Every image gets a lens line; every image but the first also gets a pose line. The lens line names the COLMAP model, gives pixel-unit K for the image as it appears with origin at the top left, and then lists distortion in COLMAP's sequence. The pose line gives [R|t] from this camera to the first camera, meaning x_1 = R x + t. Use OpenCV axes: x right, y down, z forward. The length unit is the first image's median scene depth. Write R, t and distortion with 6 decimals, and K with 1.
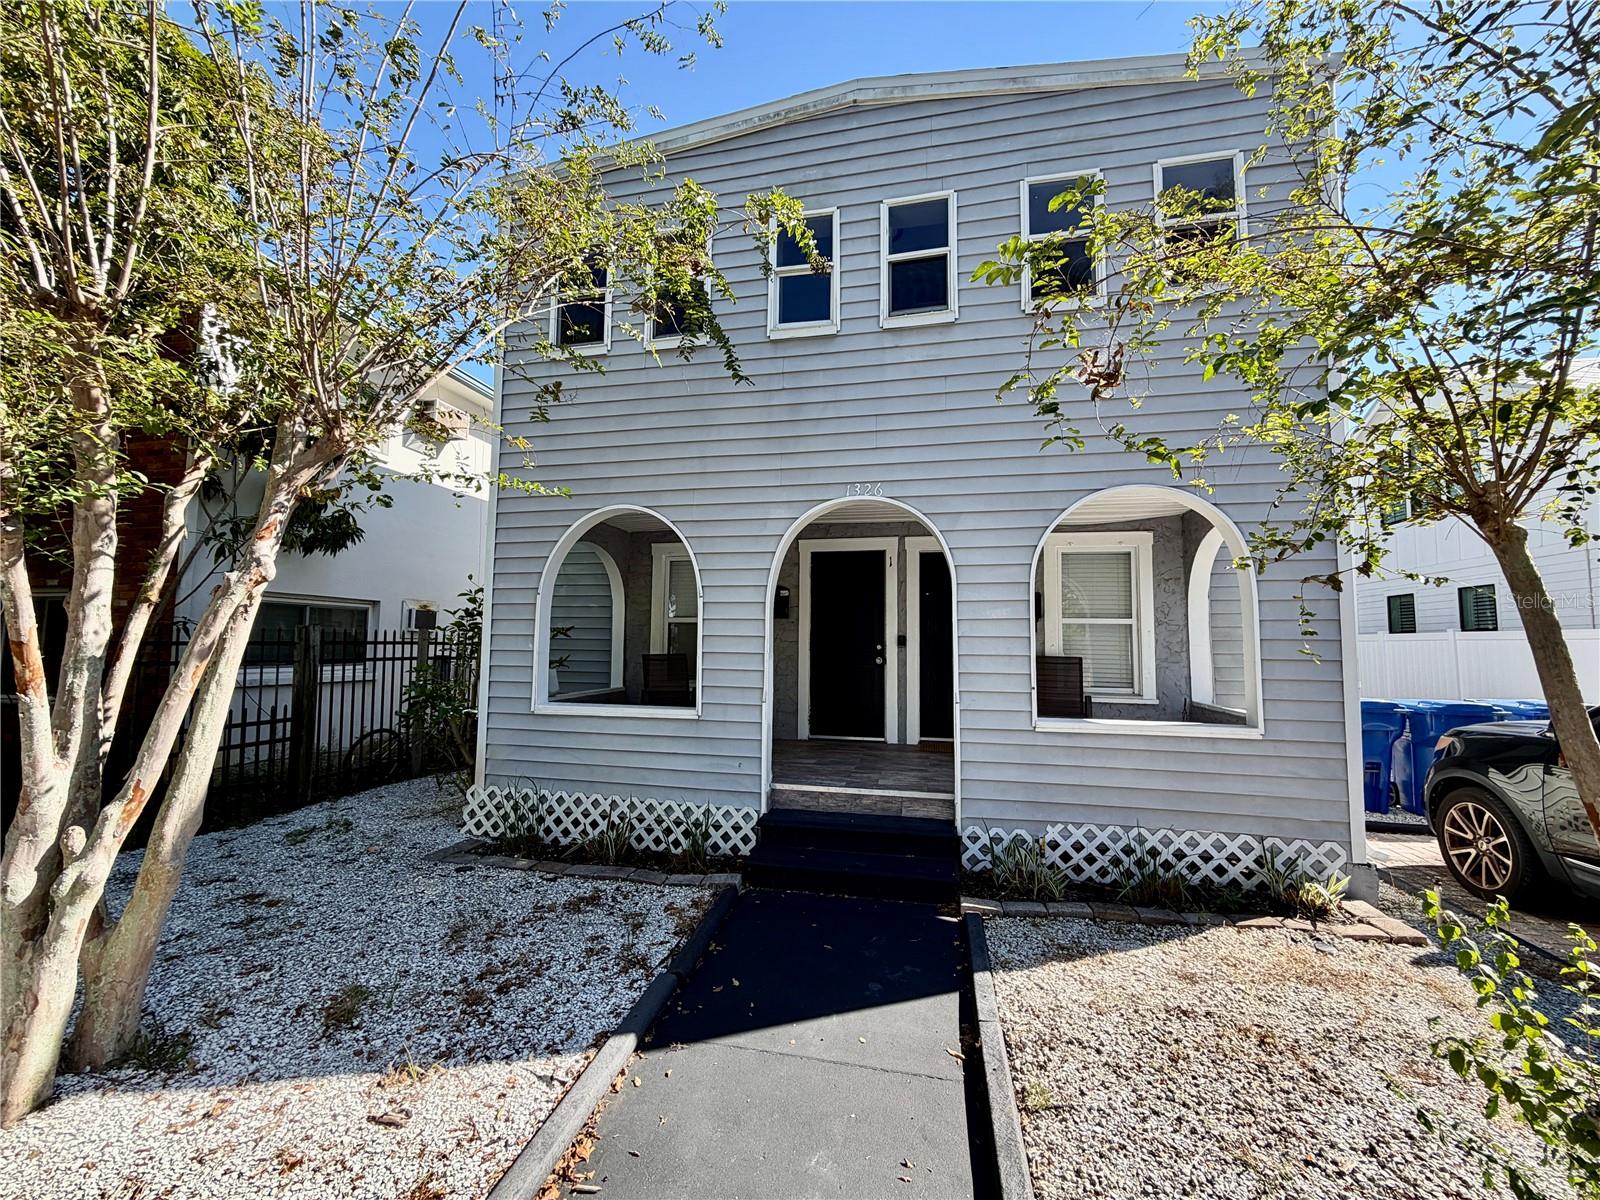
lens RADIAL K [[638.8, 0, 797.3], [0, 638.8, 600.3], [0, 0, 1]] dist [-0.001193, 0.000166]
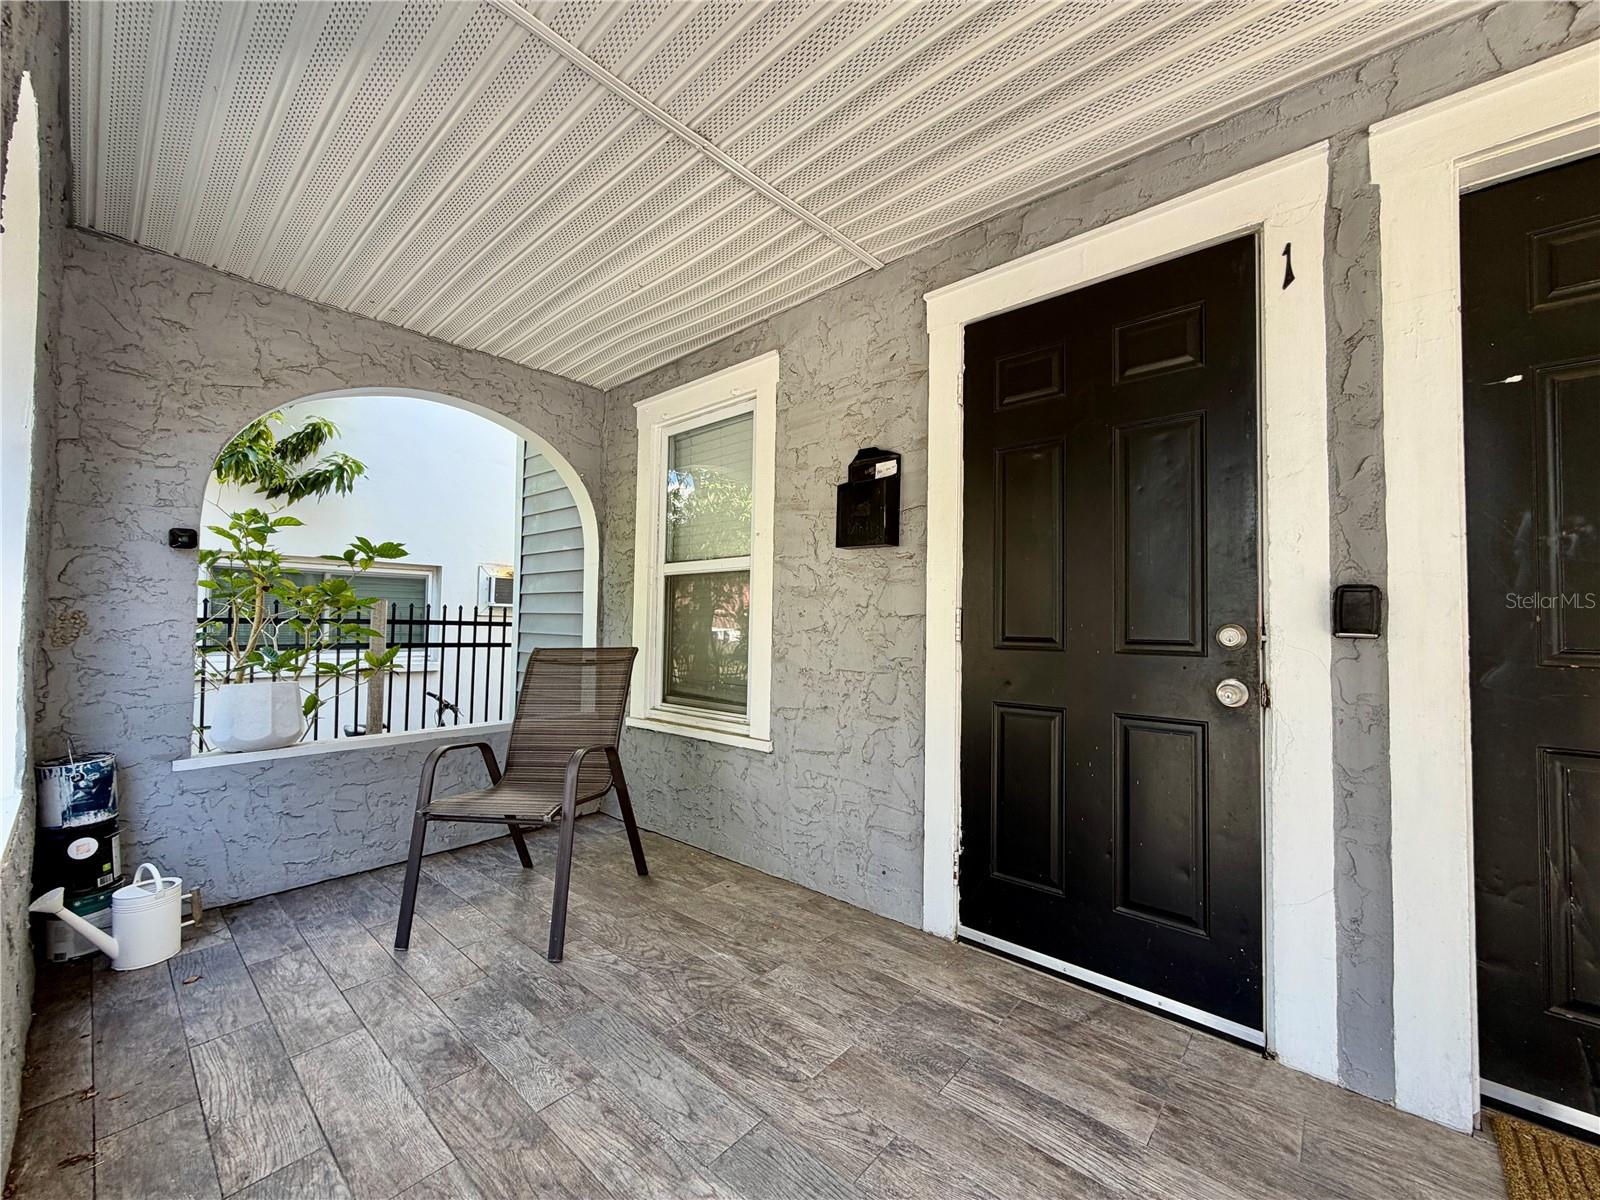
lens RADIAL K [[638.8, 0, 798.7], [0, 638.8, 602.4], [0, 0, 1]] dist [-0.001193, 0.000166]
pose [[0.871118, -0.015109, -0.490842, 0.101913], [0.030789, 0.999240, 0.023884, 0.048459], [0.490108, -0.035919, 0.870921, 0.694825]]
